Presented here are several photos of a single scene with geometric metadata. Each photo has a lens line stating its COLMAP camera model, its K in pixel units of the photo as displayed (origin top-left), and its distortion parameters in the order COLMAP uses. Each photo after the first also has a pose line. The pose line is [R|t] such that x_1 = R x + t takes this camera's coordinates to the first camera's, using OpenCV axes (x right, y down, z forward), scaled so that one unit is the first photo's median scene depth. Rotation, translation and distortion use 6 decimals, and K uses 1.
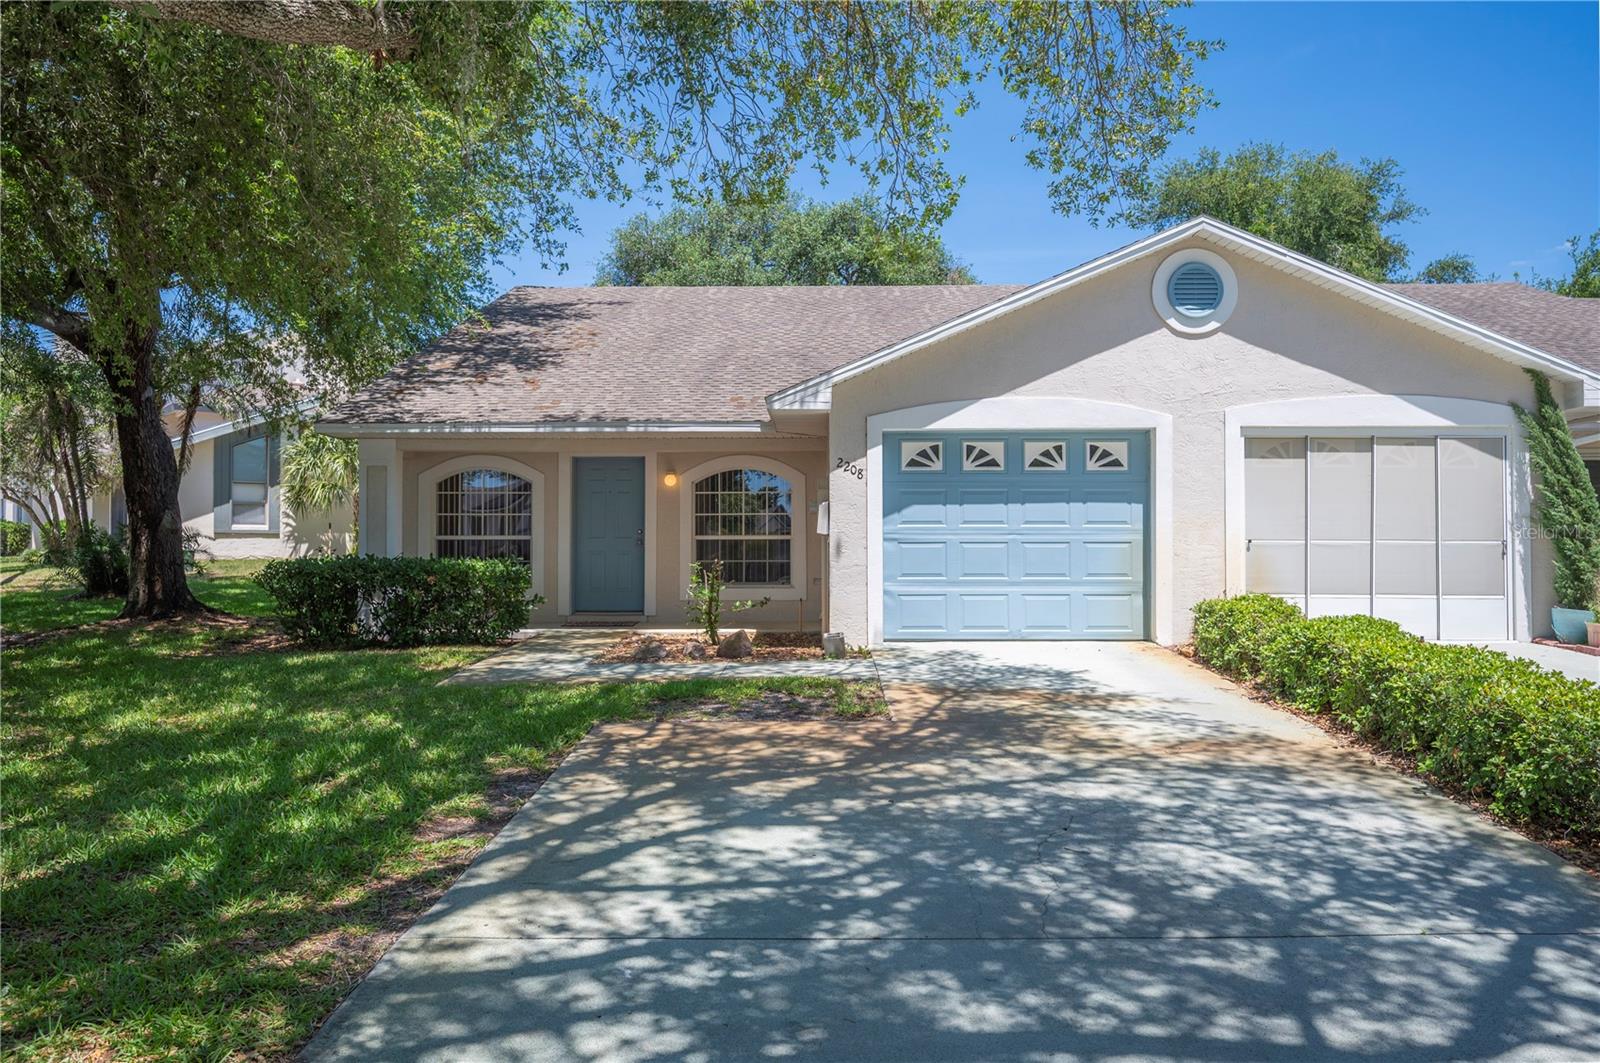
lens RADIAL K [[1090.7, 0, 835.5], [0, 1090.7, 527.4], [0, 0, 1]] dist [-0.003578, 0.001856]
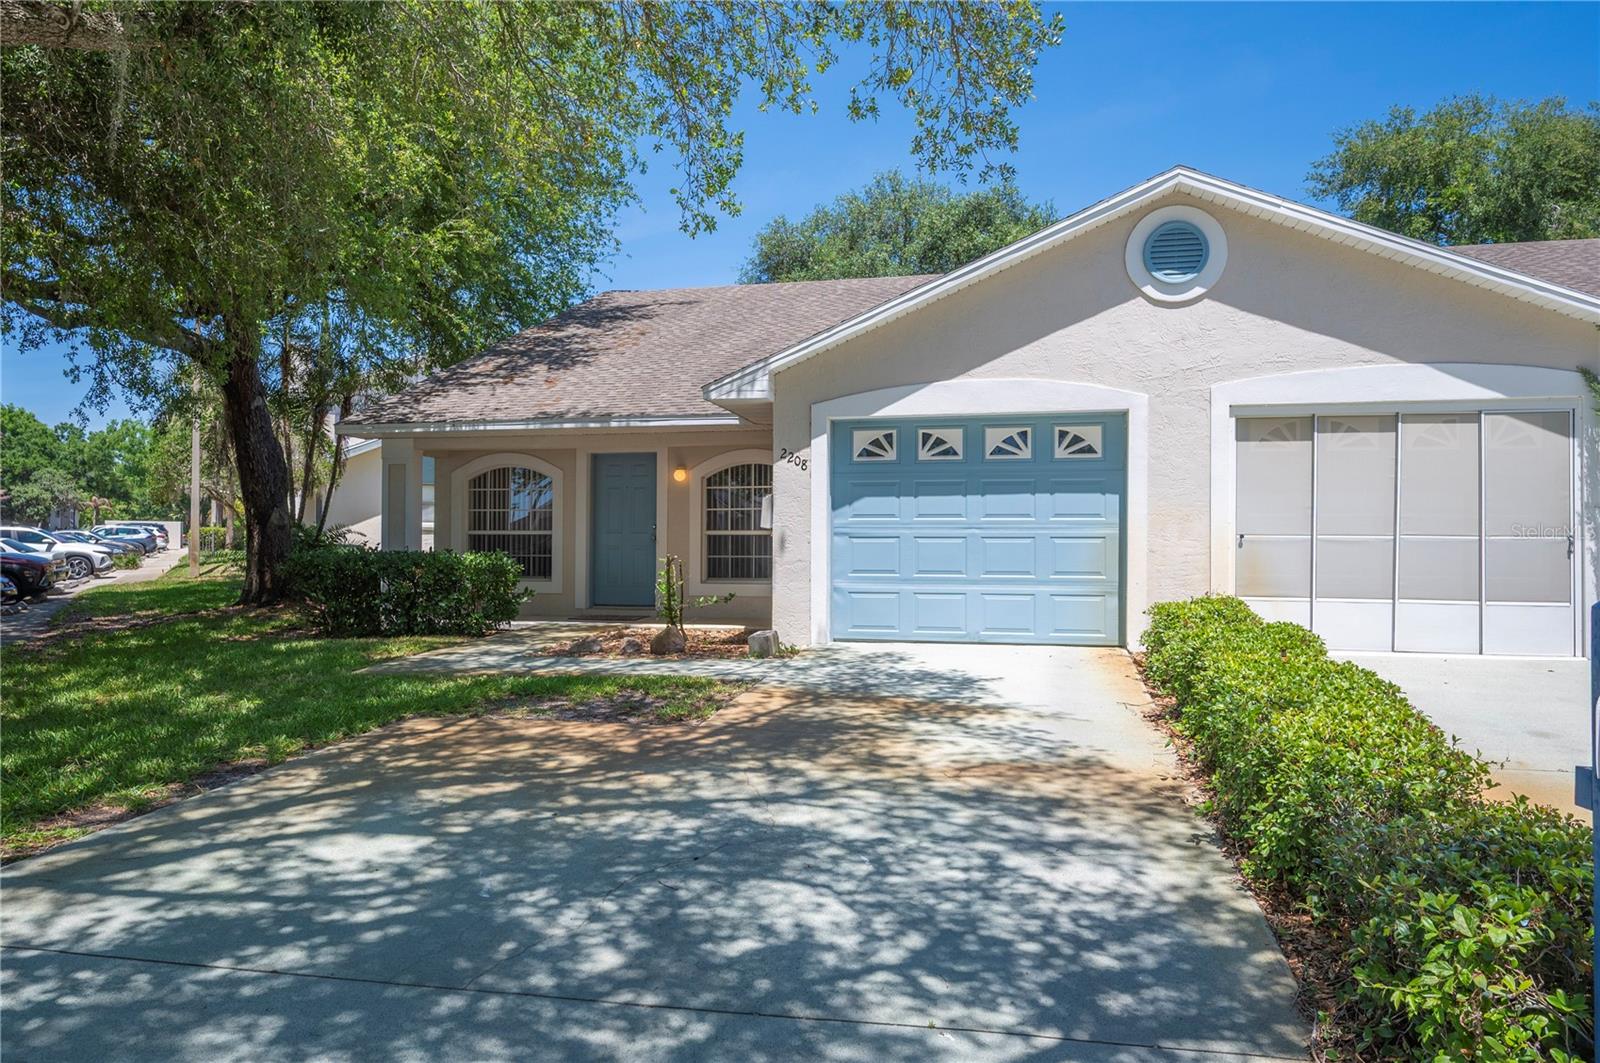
lens RADIAL K [[1073.5, 0, 800.0], [0, 1073.5, 531.5], [0, 0, 1]] dist [-0.000309, -0.002050]
pose [[0.976137, 0.000592, -0.217153, 0.220774], [0.000573, 0.999986, 0.005305, 0.004154], [0.217153, -0.005303, 0.976123, 0.081054]]
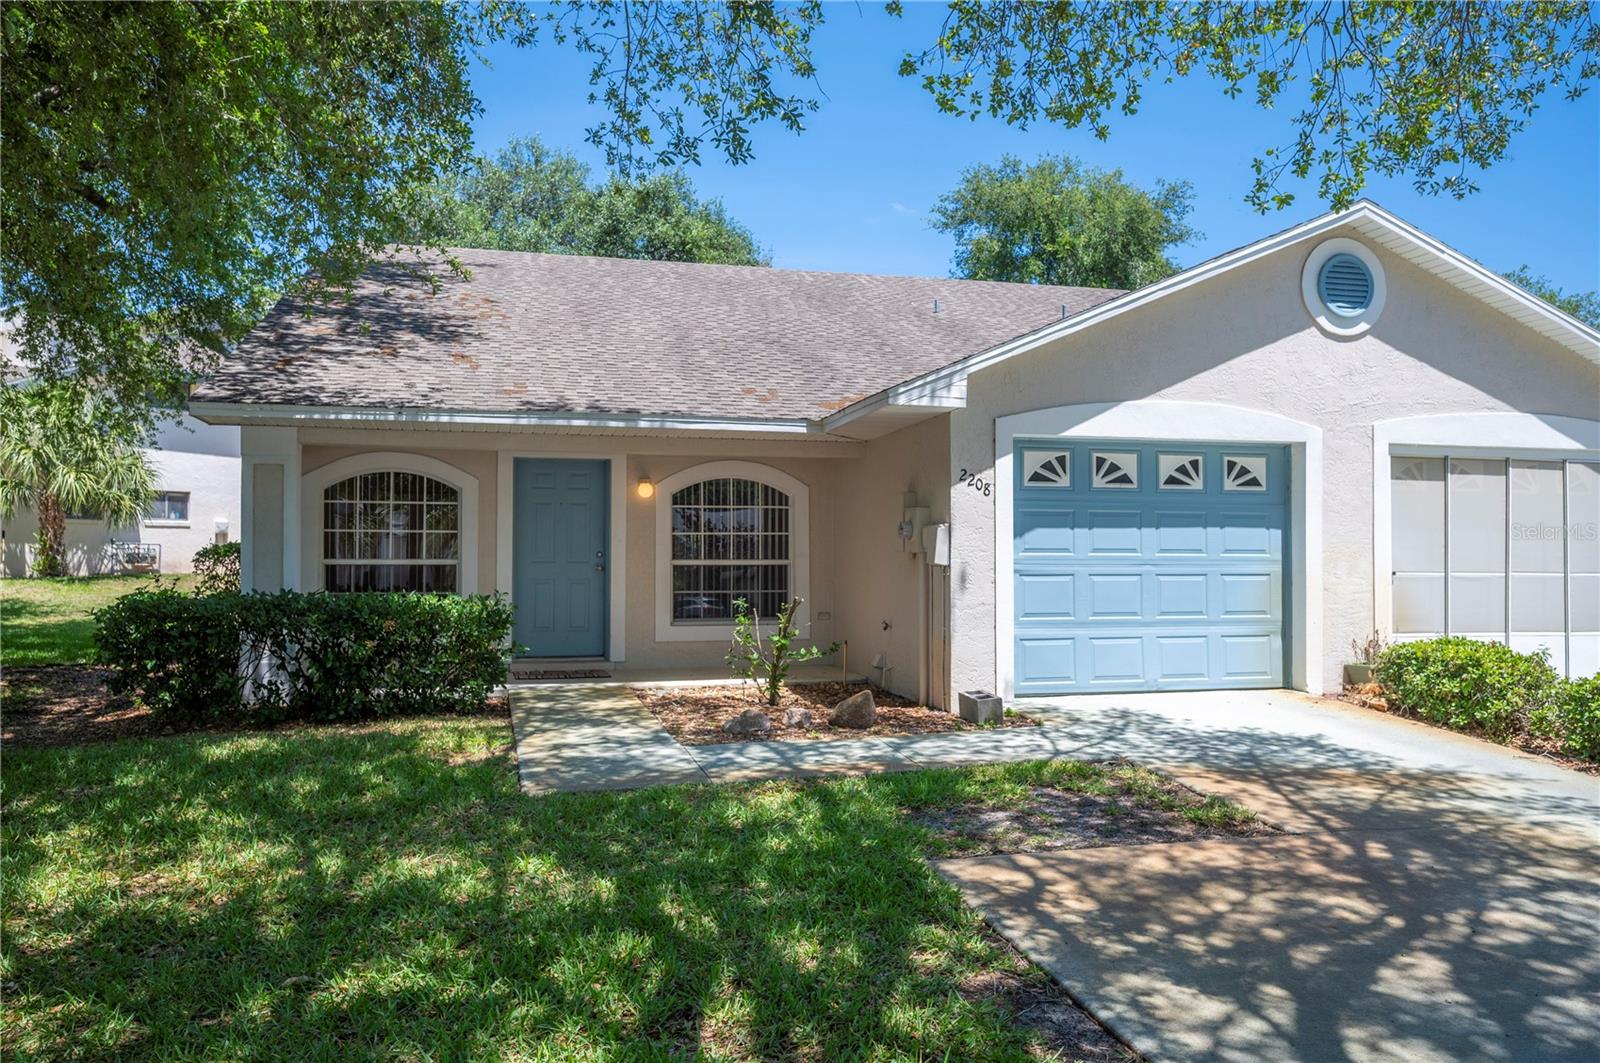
lens RADIAL K [[1133.0, 0, 824.0], [0, 1133.0, 546.1], [0, 0, 1]] dist [-0.001527, -0.002278]
pose [[0.970240, 0.005961, 0.242072, -0.291408], [-0.008000, 0.999940, 0.007438, -0.012684], [-0.242014, -0.009154, 0.970230, 0.220245]]
